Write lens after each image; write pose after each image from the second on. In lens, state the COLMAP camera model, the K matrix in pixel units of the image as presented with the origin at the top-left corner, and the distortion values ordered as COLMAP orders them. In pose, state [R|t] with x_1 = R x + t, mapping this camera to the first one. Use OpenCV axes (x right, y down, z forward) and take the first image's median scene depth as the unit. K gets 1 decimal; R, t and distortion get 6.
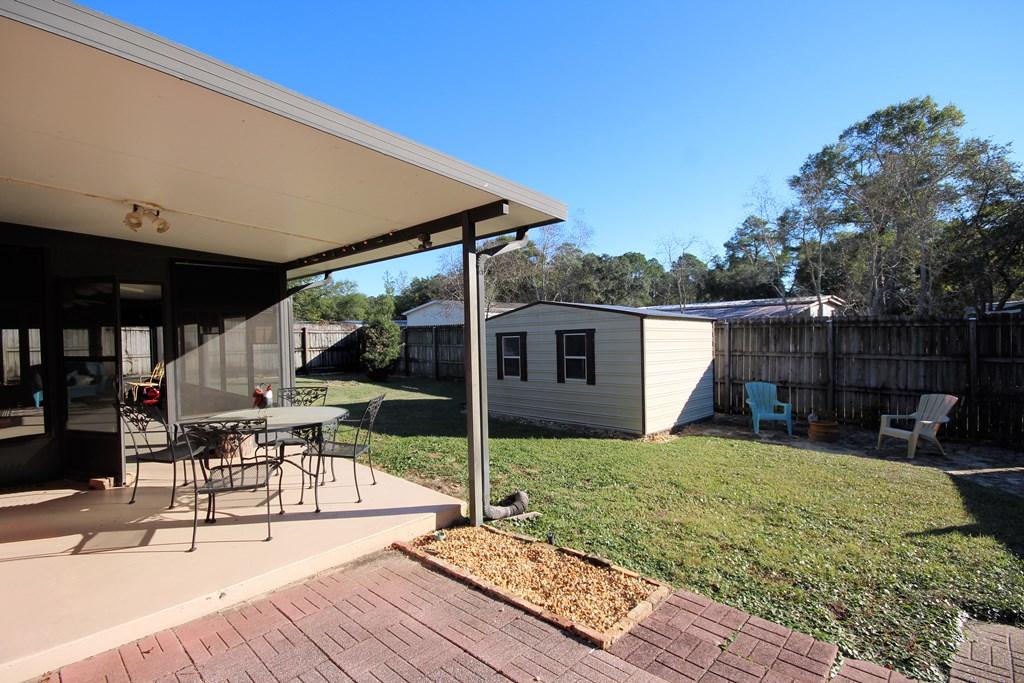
lens RADIAL K [[472.6, 0, 509.2], [0, 472.6, 341.2], [0, 0, 1]] dist [0.003687, -0.008348]
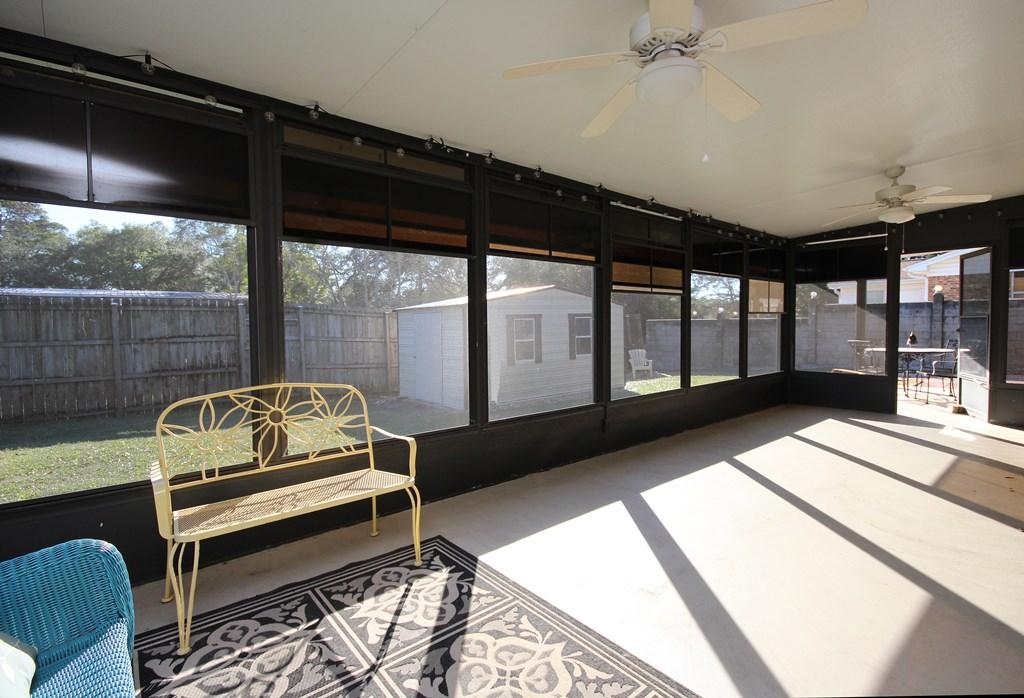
lens RADIAL K [[490.7, 0, 508.1], [0, 490.7, 354.9], [0, 0, 1]] dist [0.003909, 0.000288]
pose [[0.137602, -0.027389, 0.990109, -0.401685], [0.018075, 0.999521, 0.025137, 0.015981], [-0.990323, 0.014438, 0.138032, 0.368630]]
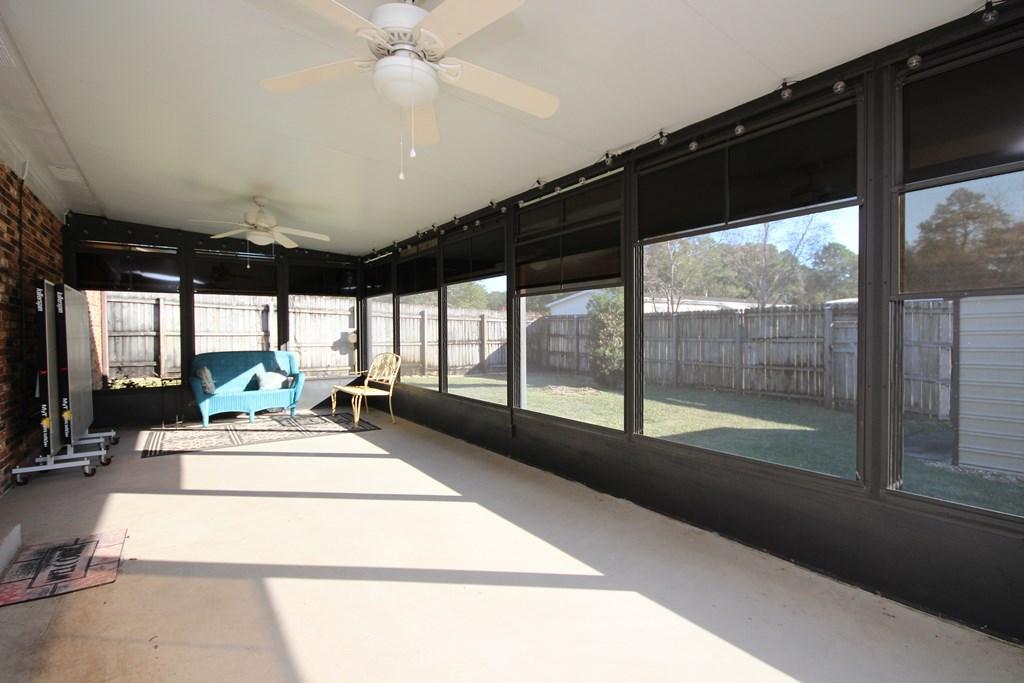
lens RADIAL K [[472.6, 0, 509.7], [0, 472.6, 335.4], [0, 0, 1]] dist [0.003687, -0.008348]
pose [[0.981400, 0.017593, -0.191167, -0.303443], [-0.019351, 0.999786, -0.007337, 0.014562], [0.190997, 0.010900, 0.981530, 0.286834]]
